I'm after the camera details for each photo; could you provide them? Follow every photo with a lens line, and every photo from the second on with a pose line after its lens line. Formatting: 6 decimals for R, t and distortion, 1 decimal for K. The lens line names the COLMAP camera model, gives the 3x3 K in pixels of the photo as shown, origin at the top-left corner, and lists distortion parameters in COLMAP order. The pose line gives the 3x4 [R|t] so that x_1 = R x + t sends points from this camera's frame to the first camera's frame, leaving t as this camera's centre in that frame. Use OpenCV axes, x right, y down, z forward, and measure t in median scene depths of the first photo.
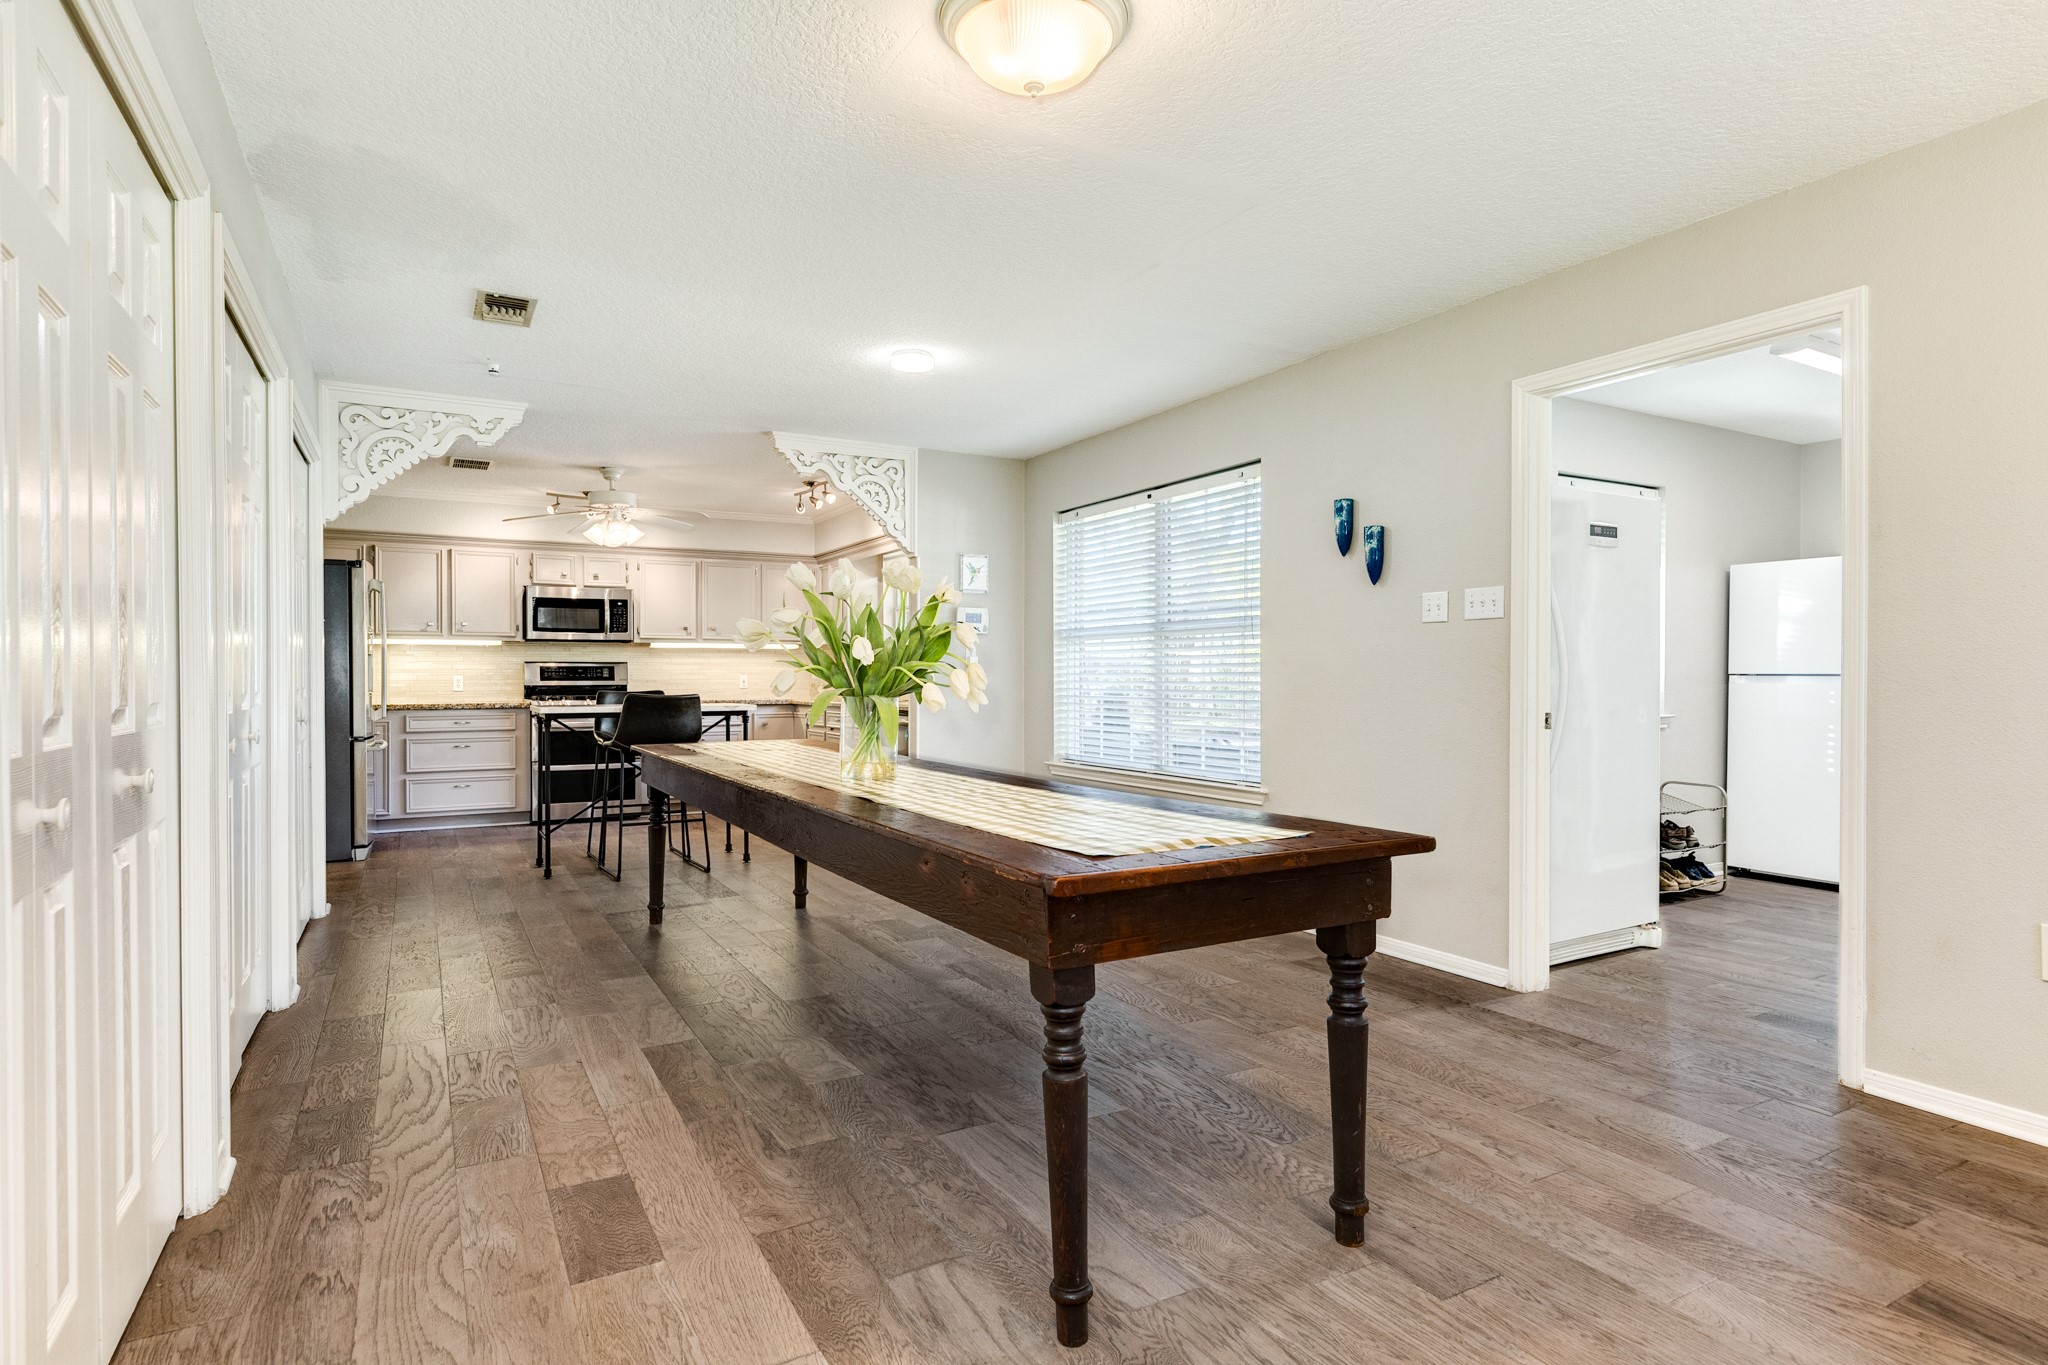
lens RADIAL K [[1064.3, 0, 1027.3], [0, 1064.3, 682.4], [0, 0, 1]] dist [0.001083, 0.000140]
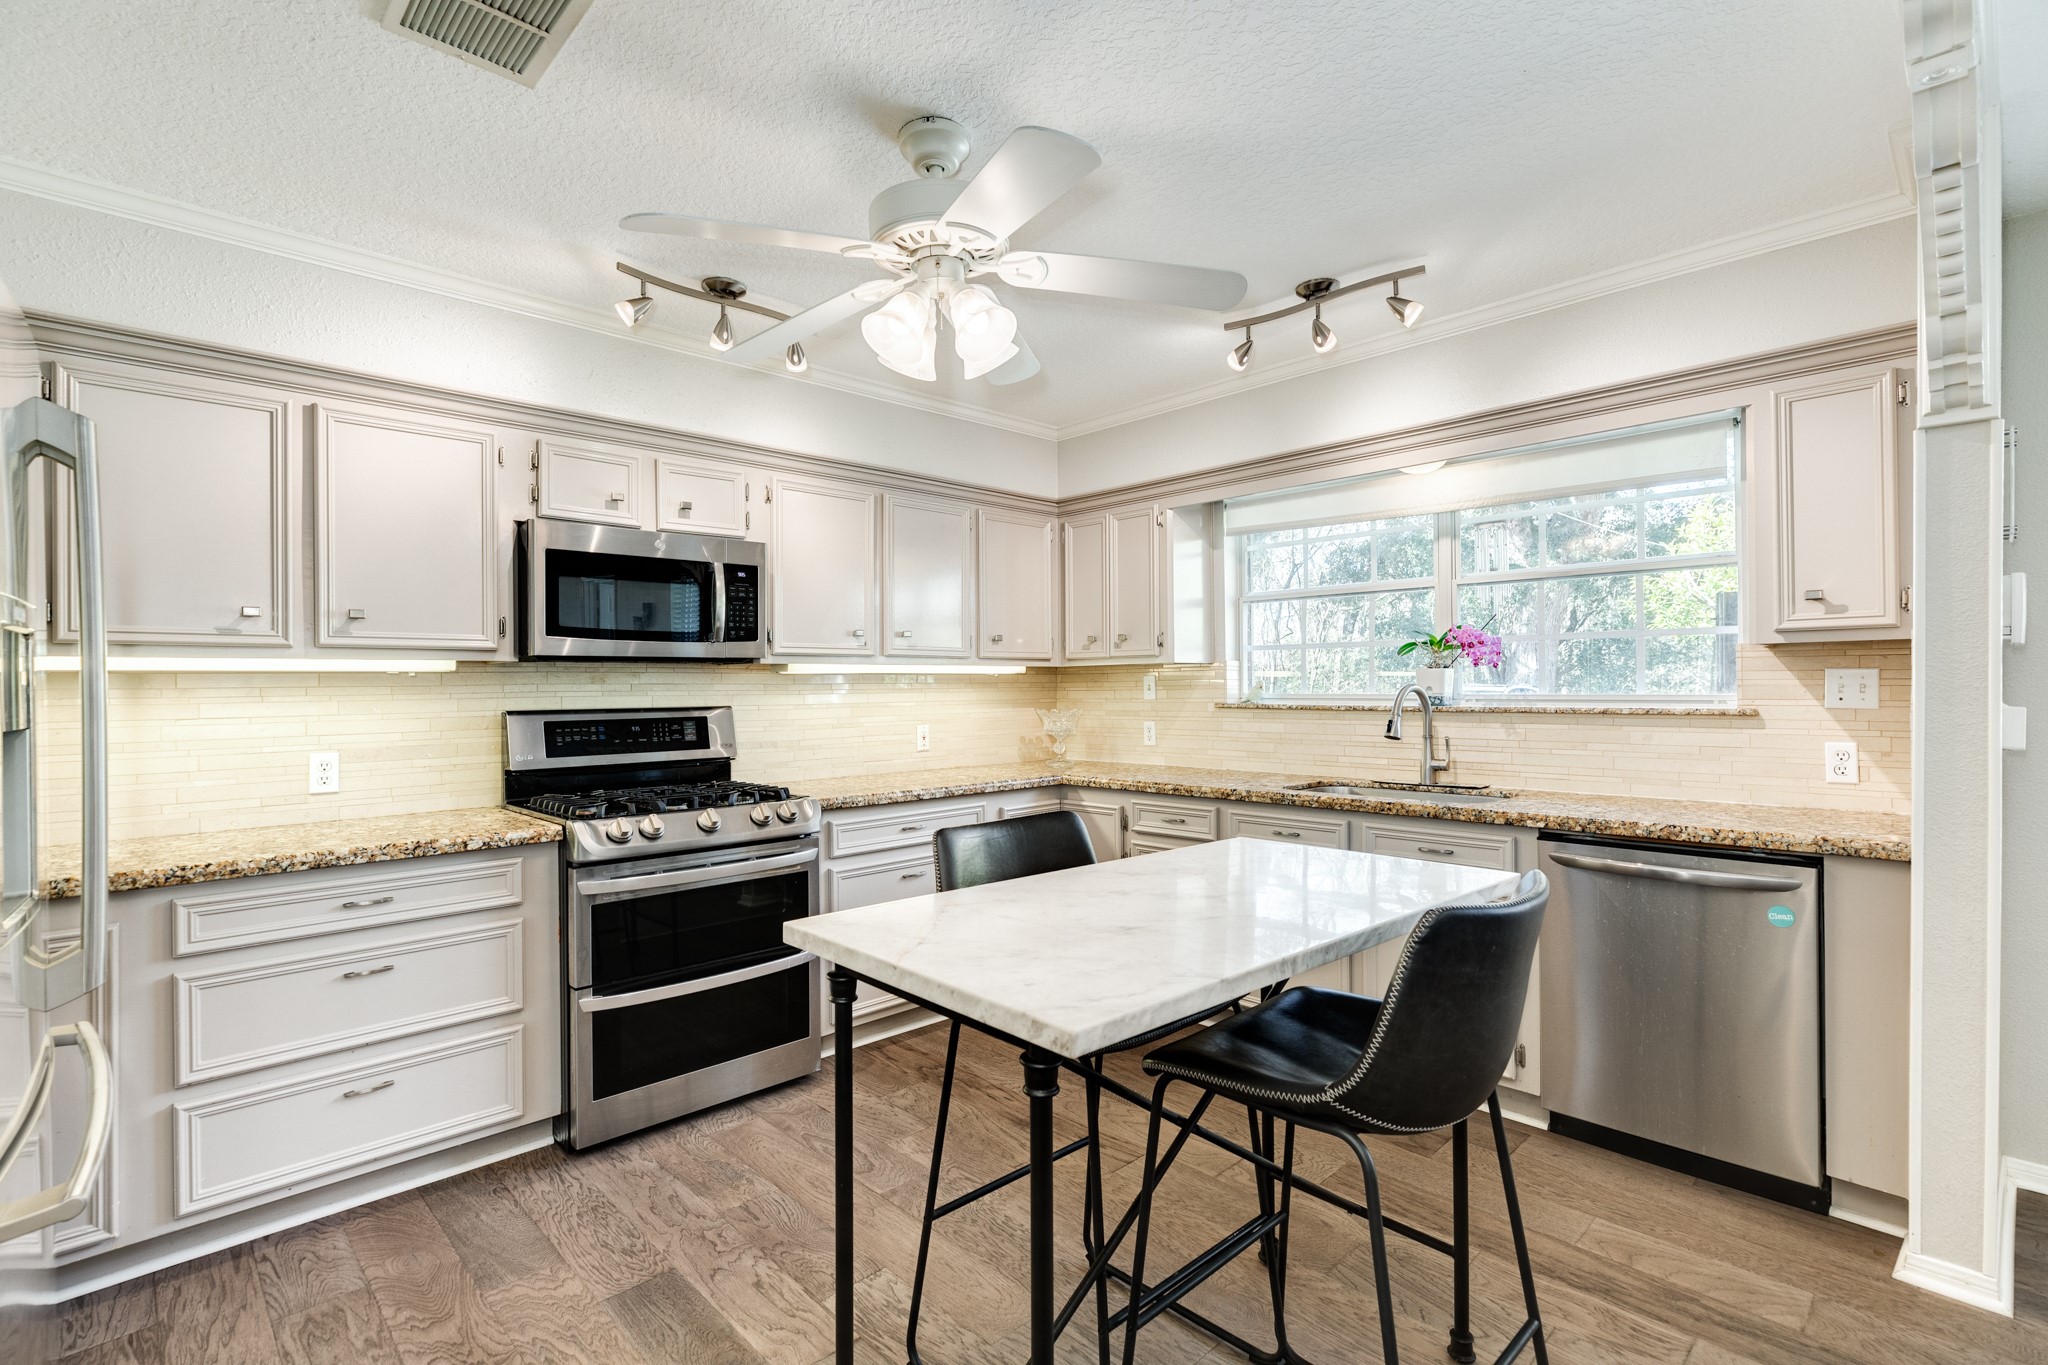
lens RADIAL K [[946.9, 0, 1031.0], [0, 946.9, 681.1], [0, 0, 1]] dist [-0.003133, -0.000628]
pose [[0.969052, -0.004421, 0.246817, -0.397406], [0.007229, 0.999919, -0.010472, -0.028039], [-0.246751, 0.011932, 0.969005, 0.651280]]
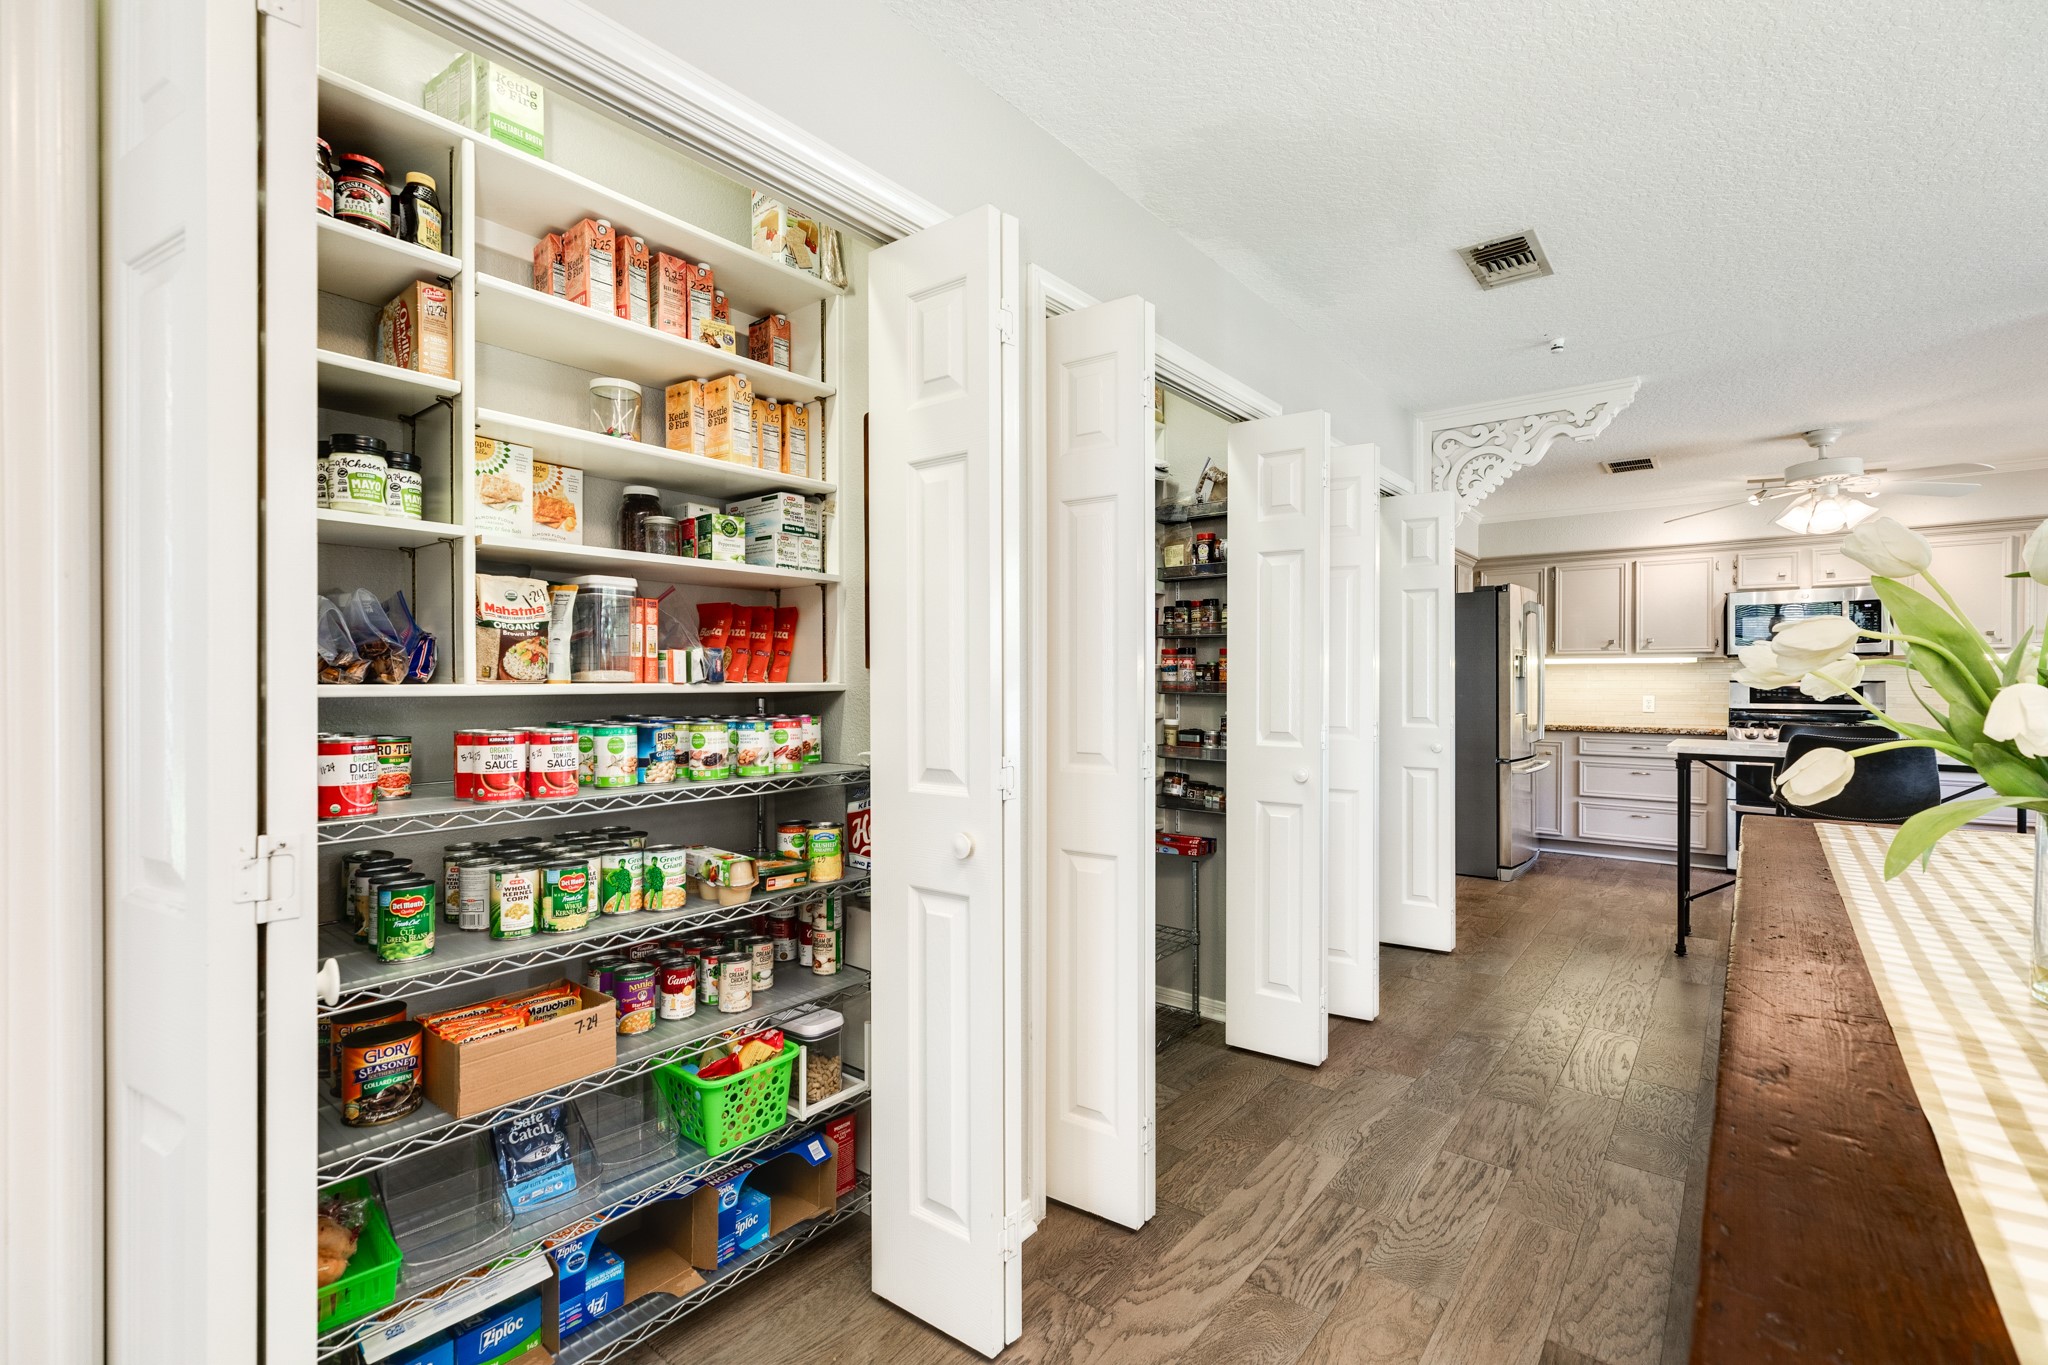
lens RADIAL K [[915.3, 0, 1011.8], [0, 915.3, 682.2], [0, 0, 1]] dist [0.004999, 0.000286]
pose [[0.367884, 0.003916, -0.929864, 0.008319], [-0.008458, 0.999964, 0.000865, -0.015263], [0.929833, 0.007547, 0.367904, 0.198043]]
